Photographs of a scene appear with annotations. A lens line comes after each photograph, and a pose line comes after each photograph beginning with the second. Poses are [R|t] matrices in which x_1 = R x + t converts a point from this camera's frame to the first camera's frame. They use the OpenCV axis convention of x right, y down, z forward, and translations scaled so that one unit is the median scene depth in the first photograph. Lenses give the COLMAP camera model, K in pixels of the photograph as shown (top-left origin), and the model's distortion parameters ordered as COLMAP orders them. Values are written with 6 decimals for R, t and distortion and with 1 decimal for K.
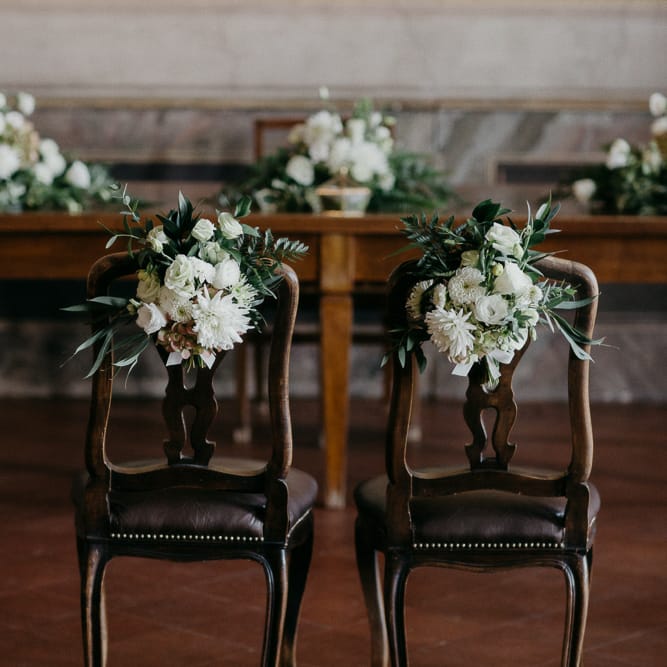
lens RADIAL K [[1662.2, 0, 333.5], [0, 1662.2, 333.5], [0, 0, 1]] dist [-0.062603, -0.024859]
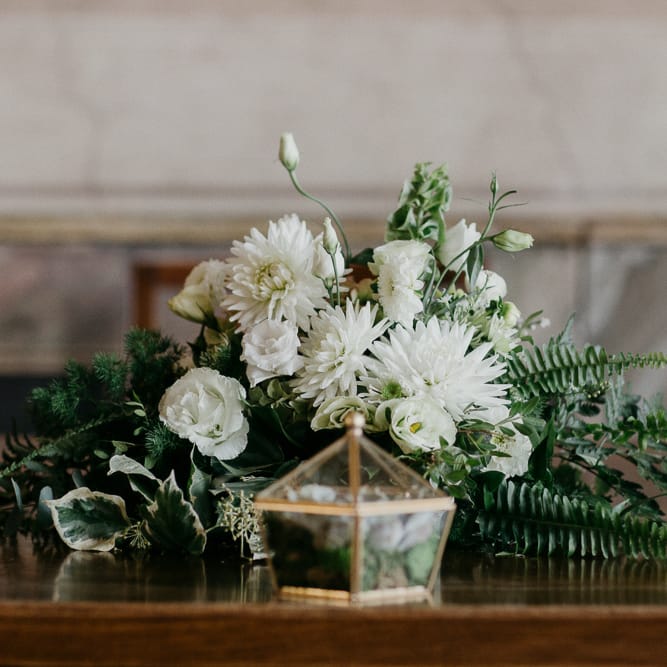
lens RADIAL K [[1662.2, 0, 333.5], [0, 1662.2, 333.5], [0, 0, 1]] dist [-0.062603, -0.024859]
pose [[0.999885, -0.003516, -0.014783, 0.006078], [0.001830, 0.993640, -0.112586, -0.079119], [0.015085, 0.112546, 0.993532, 0.708410]]
